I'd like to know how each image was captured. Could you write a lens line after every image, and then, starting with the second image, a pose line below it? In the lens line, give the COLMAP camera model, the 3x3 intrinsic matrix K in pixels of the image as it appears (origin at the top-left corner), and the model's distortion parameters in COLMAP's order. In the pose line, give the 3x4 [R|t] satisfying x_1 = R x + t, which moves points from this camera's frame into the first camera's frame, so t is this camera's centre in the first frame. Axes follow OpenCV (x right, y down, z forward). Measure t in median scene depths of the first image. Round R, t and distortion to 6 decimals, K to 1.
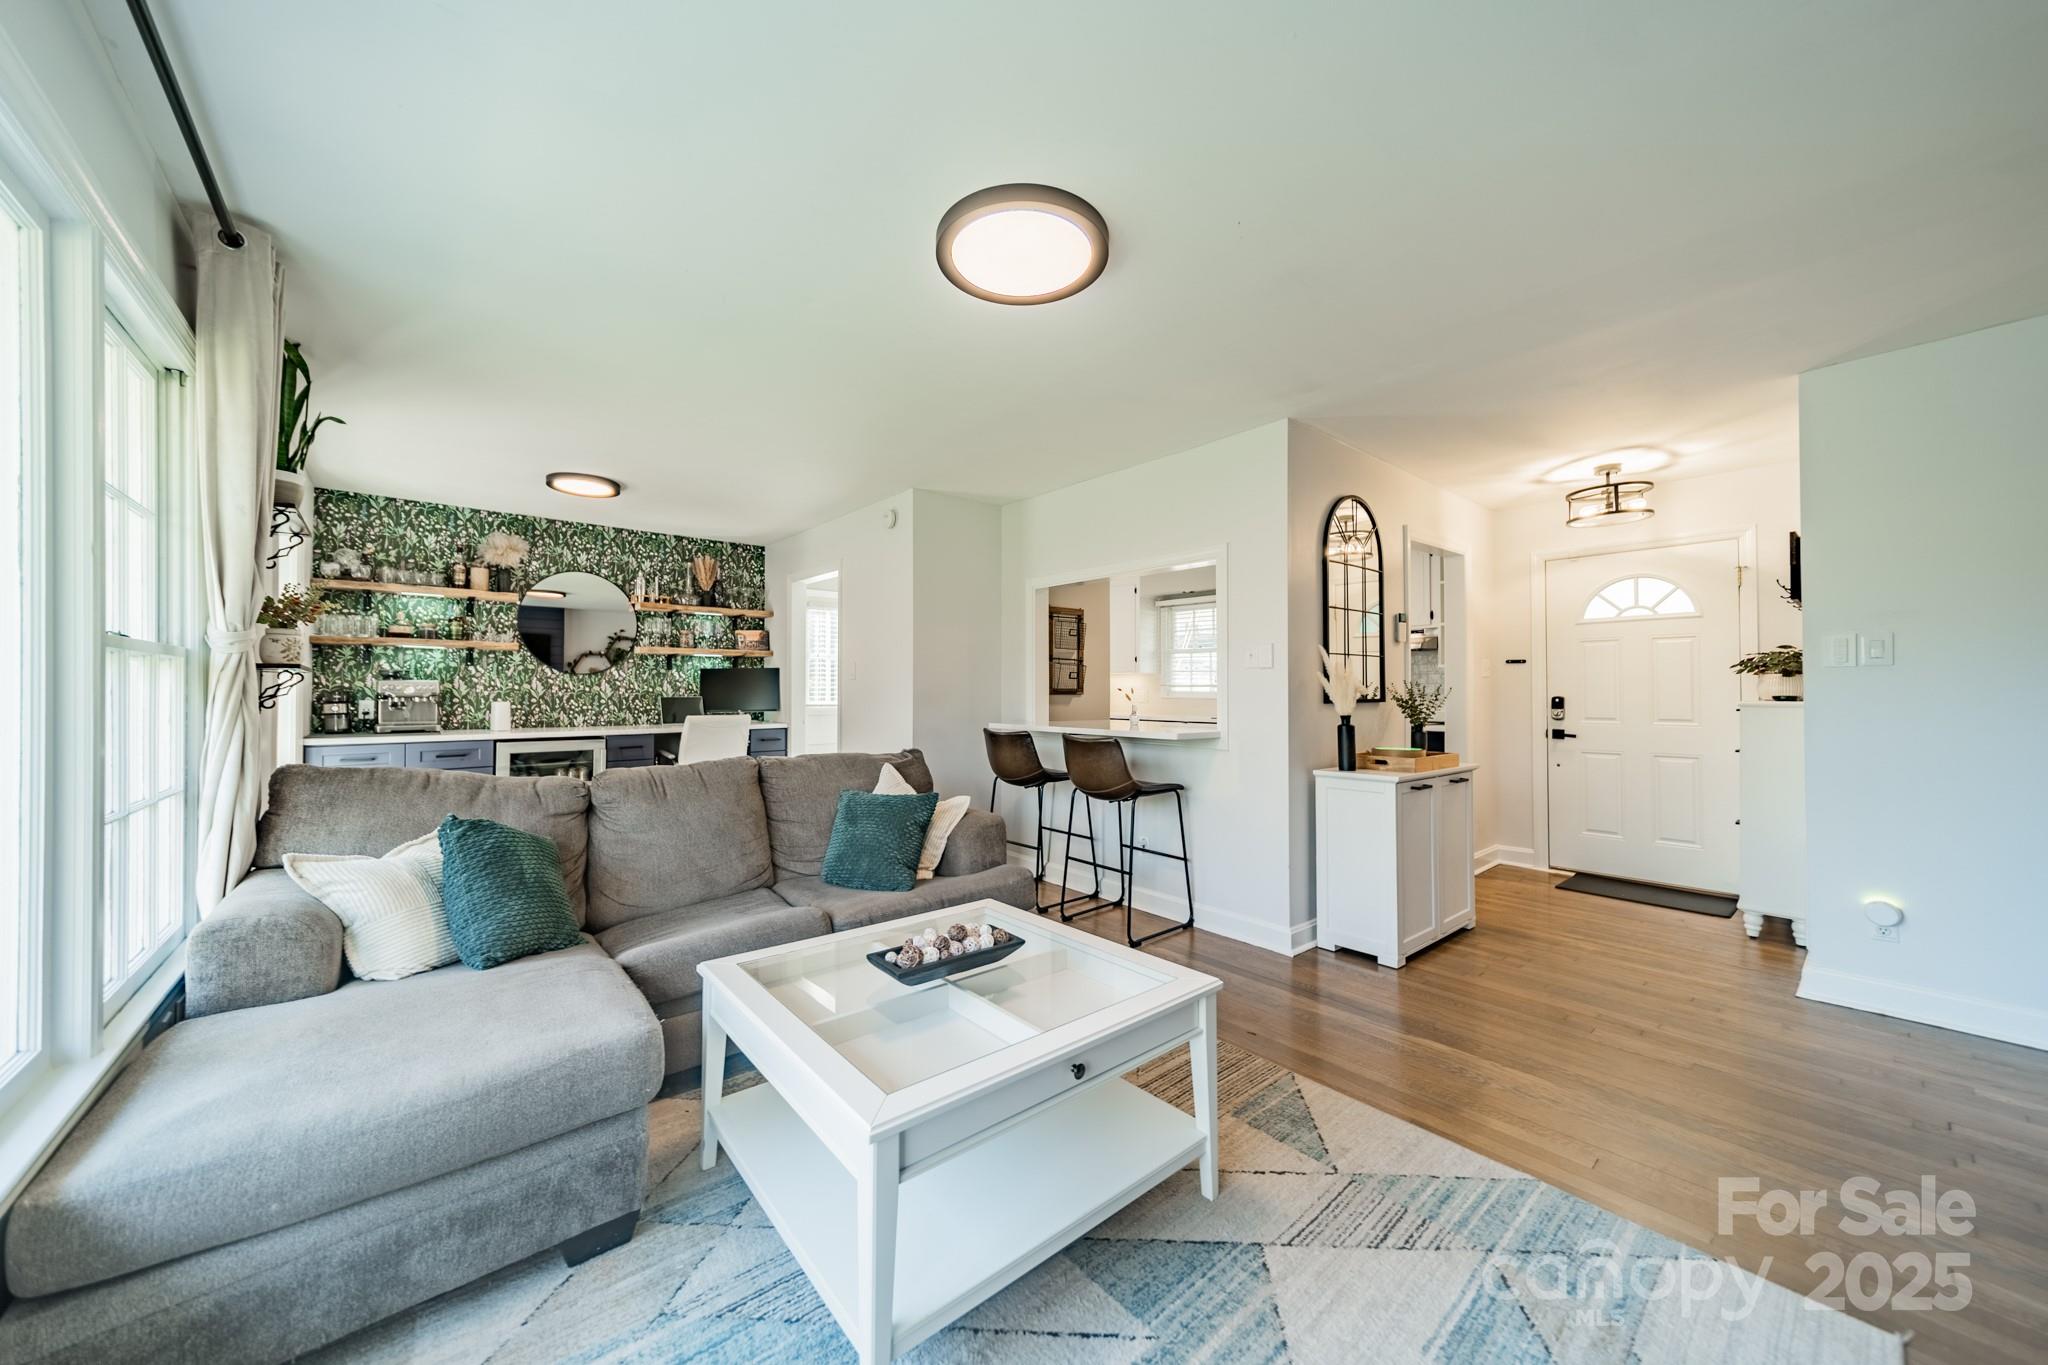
lens RADIAL K [[724.9, 0, 1031.5], [0, 724.9, 680.4], [0, 0, 1]] dist [0.007030, 0.000367]
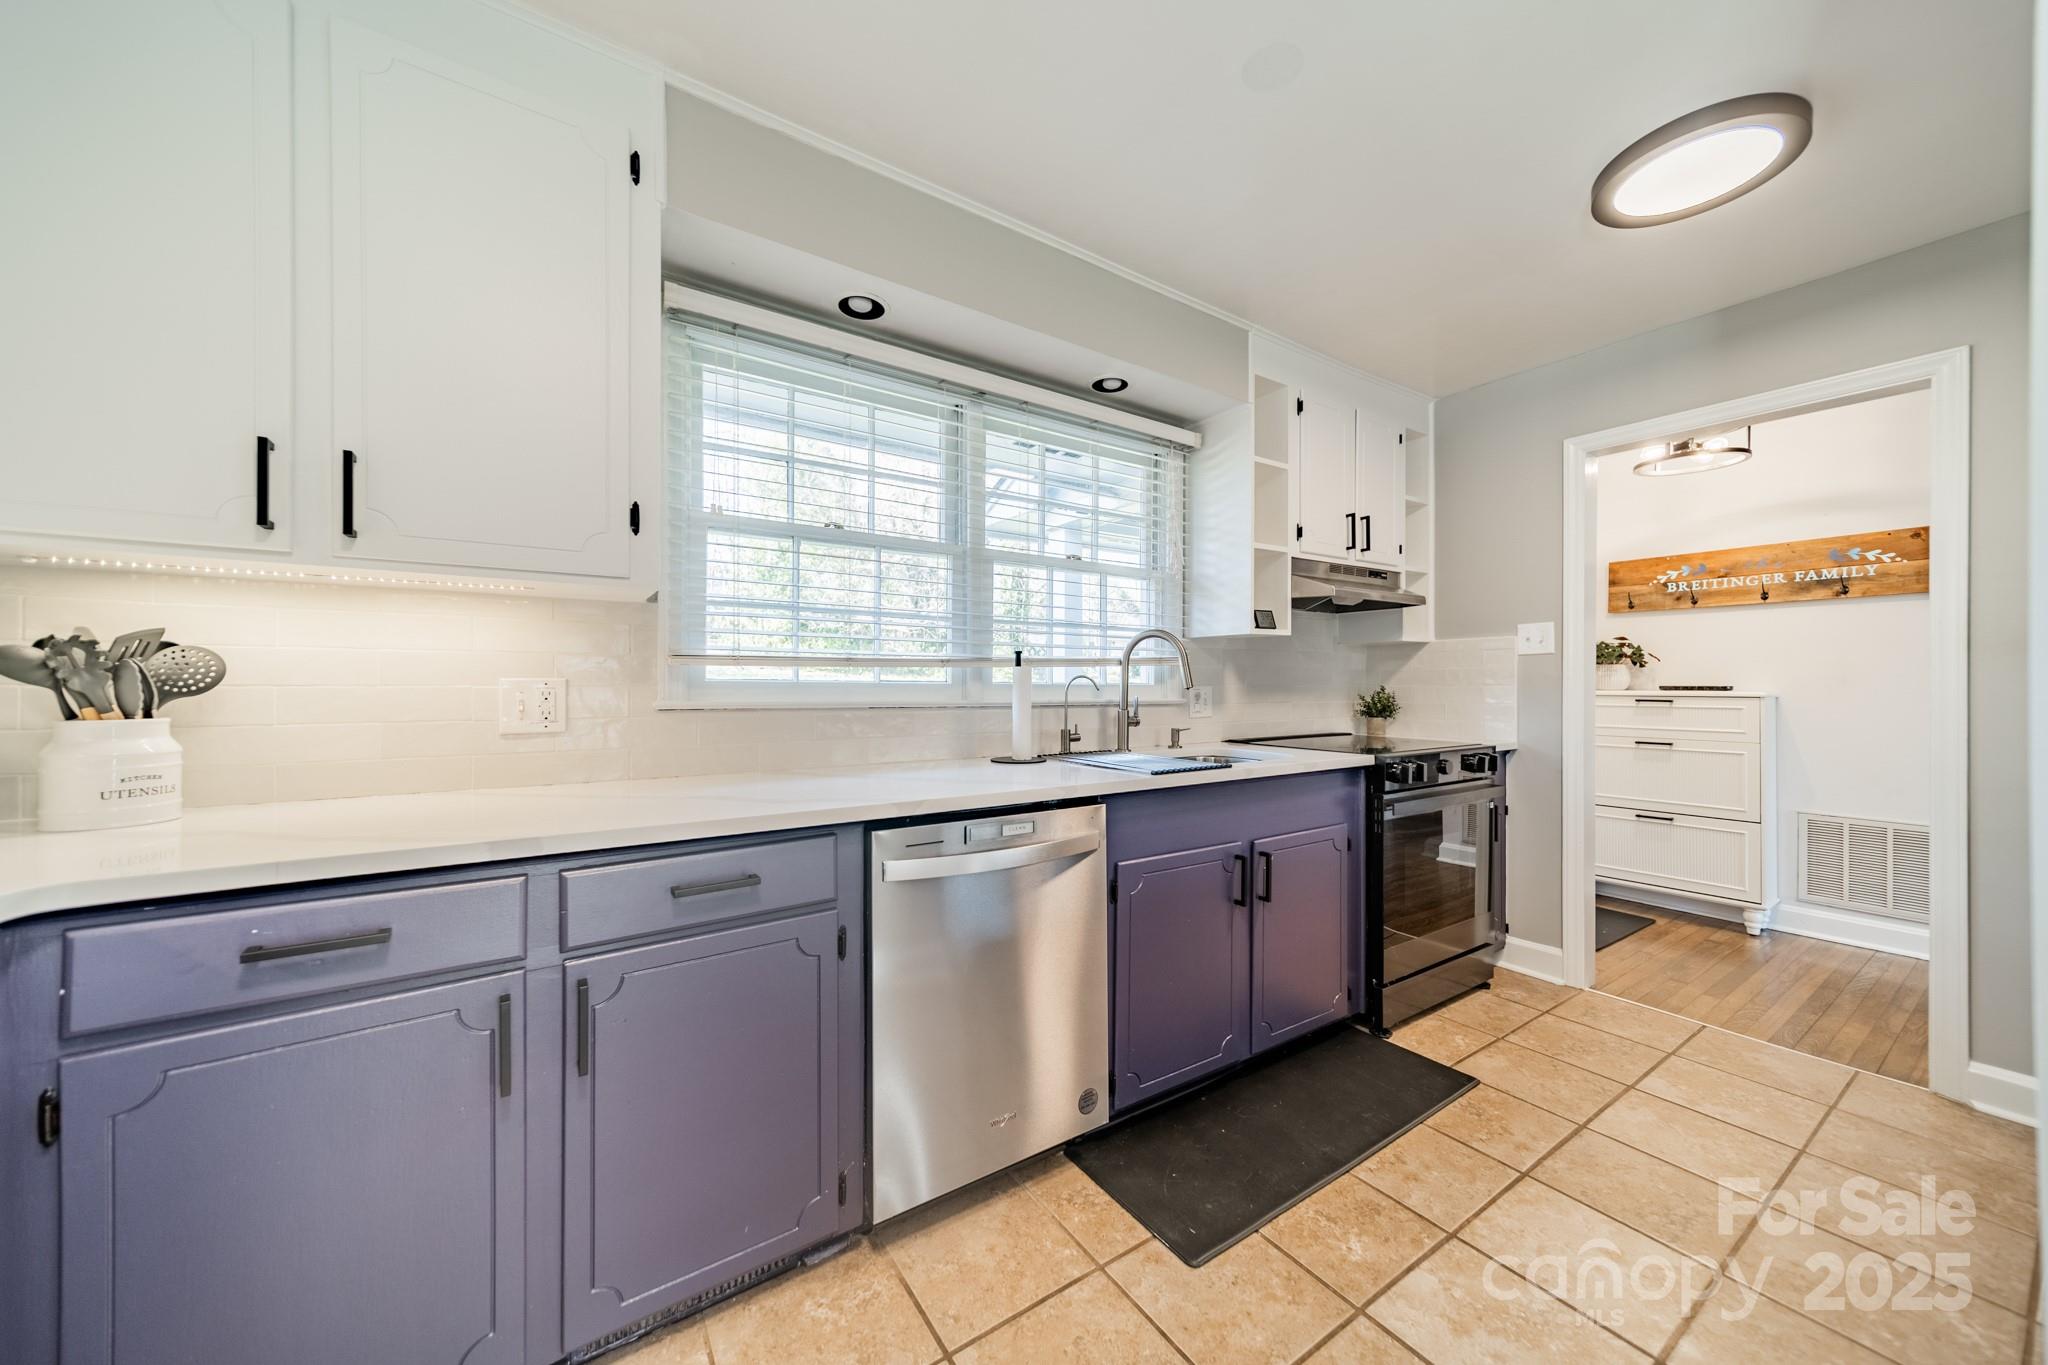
lens RADIAL K [[724.9, 0, 1026.0], [0, 724.9, 682.9], [0, 0, 1]] dist [0.007030, 0.000367]
pose [[0.113192, -0.000178, 0.993573, -0.057052], [-0.013975, 0.999901, 0.001771, 0.020681], [-0.993475, -0.014085, 0.113178, 1.328280]]
